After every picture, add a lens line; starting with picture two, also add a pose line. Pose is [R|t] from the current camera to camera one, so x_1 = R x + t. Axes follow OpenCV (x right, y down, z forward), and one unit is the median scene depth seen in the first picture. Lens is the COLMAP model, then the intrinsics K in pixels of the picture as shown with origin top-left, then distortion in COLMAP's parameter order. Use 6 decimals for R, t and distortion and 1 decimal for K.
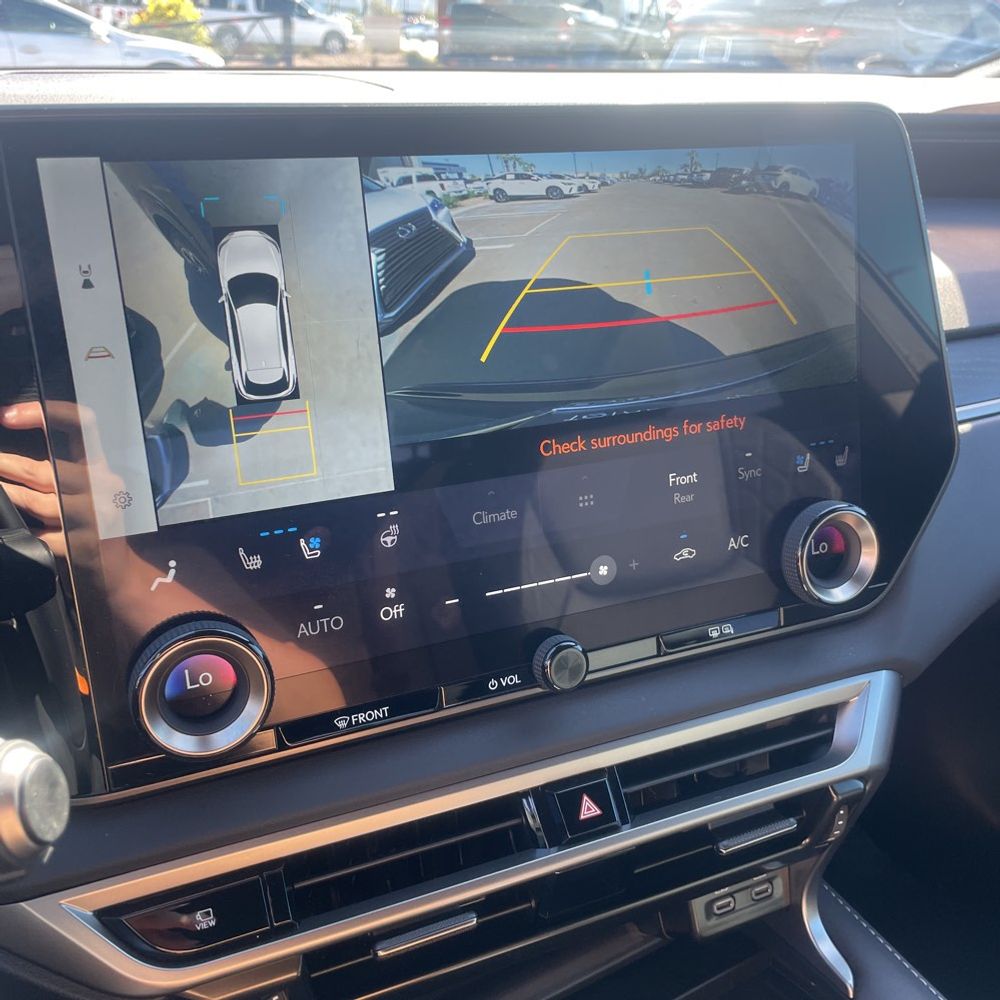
lens RADIAL K [[997.0, 0, 504.4], [0, 997.0, 500.9], [0, 0, 1]] dist [0.043787, 0.000000]
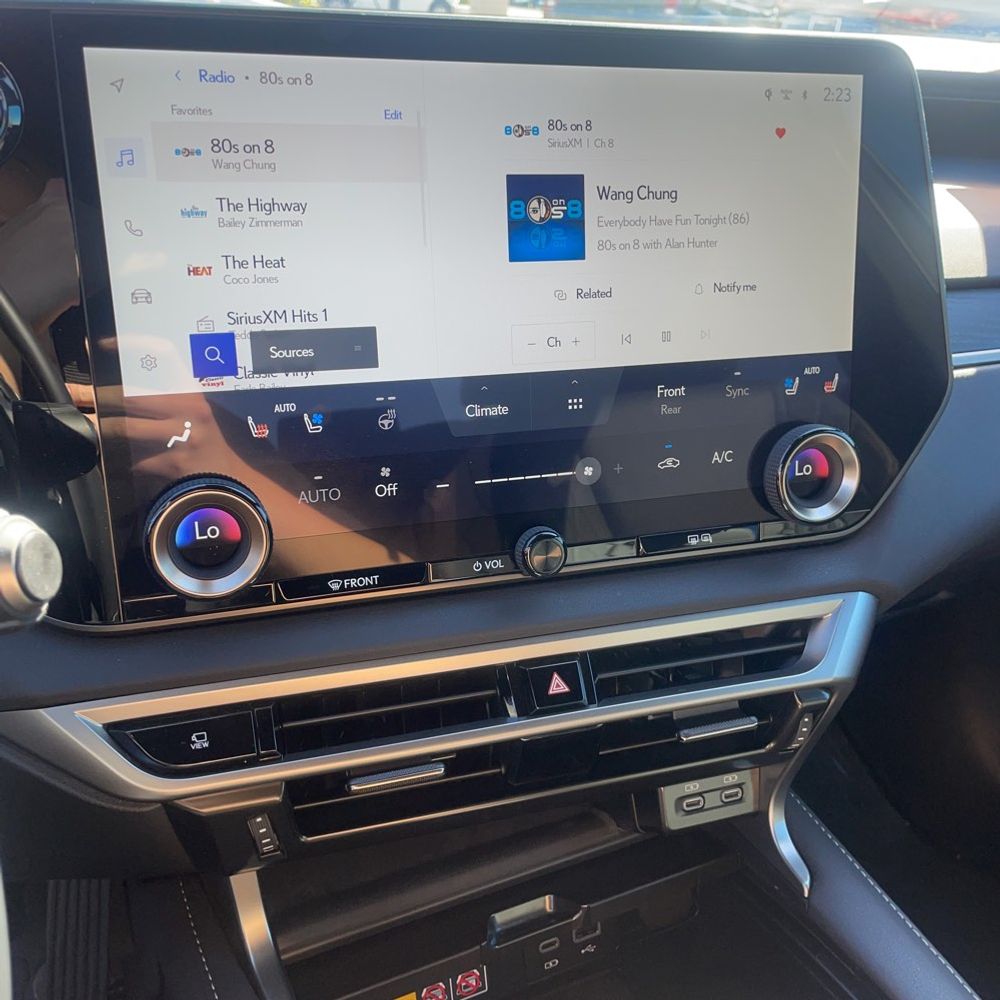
lens RADIAL K [[997.0, 0, 515.9], [0, 997.0, 509.9], [0, 0, 1]] dist [0.043787, 0.000000]
pose [[0.995739, 0.063692, -0.066685, 0.097673], [-0.062127, 0.997748, 0.025288, 0.091219], [0.068145, -0.021038, 0.997454, -0.077989]]
